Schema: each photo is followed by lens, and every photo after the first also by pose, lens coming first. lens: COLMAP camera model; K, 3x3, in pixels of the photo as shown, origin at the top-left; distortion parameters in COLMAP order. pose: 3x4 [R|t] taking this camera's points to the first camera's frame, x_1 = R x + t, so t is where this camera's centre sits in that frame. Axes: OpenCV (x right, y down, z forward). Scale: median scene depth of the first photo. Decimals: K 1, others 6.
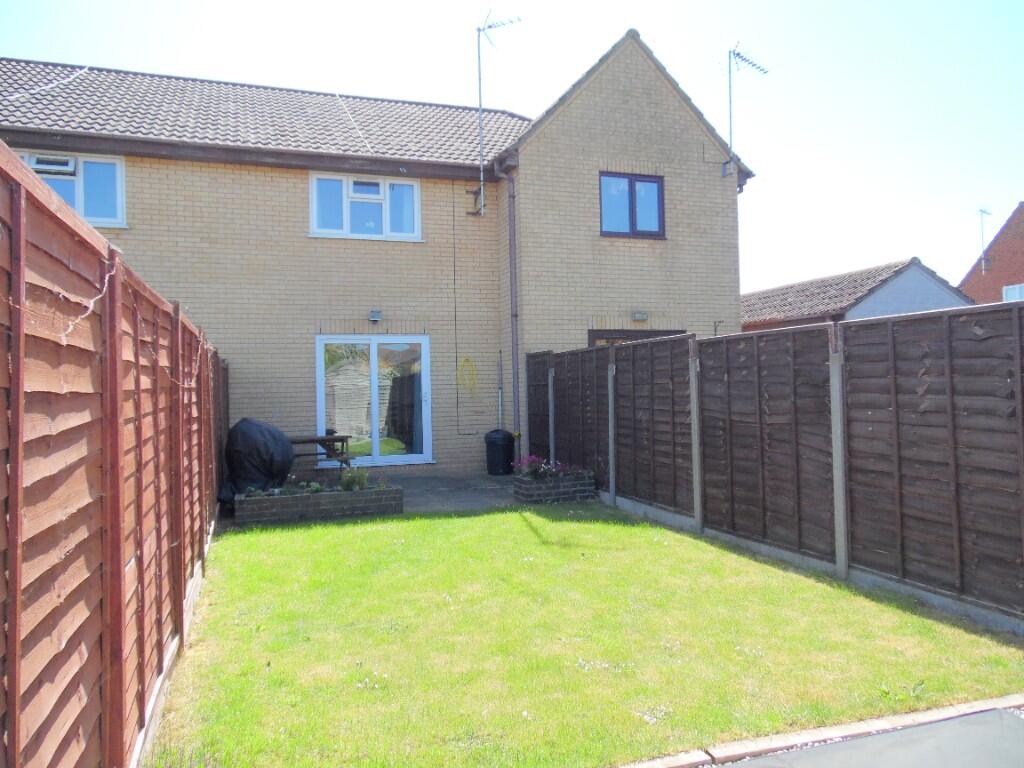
lens RADIAL K [[771.1, 0, 513.1], [0, 771.1, 379.0], [0, 0, 1]] dist [-0.029196, 0.070124]
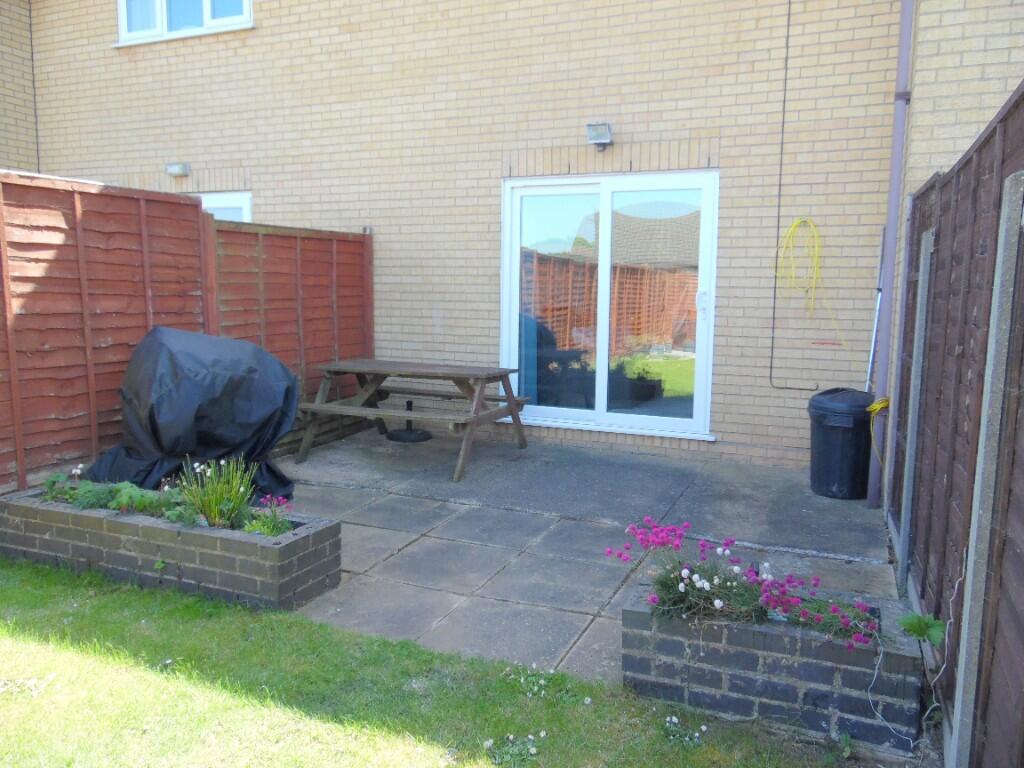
lens RADIAL K [[771.1, 0, 513.1], [0, 771.1, 379.0], [0, 0, 1]] dist [-0.029196, 0.070124]
pose [[0.738313, 0.109273, -0.665547, 0.127230], [-0.020305, 0.989942, 0.140009, 0.005842], [0.674152, -0.089857, 0.733106, 0.584736]]
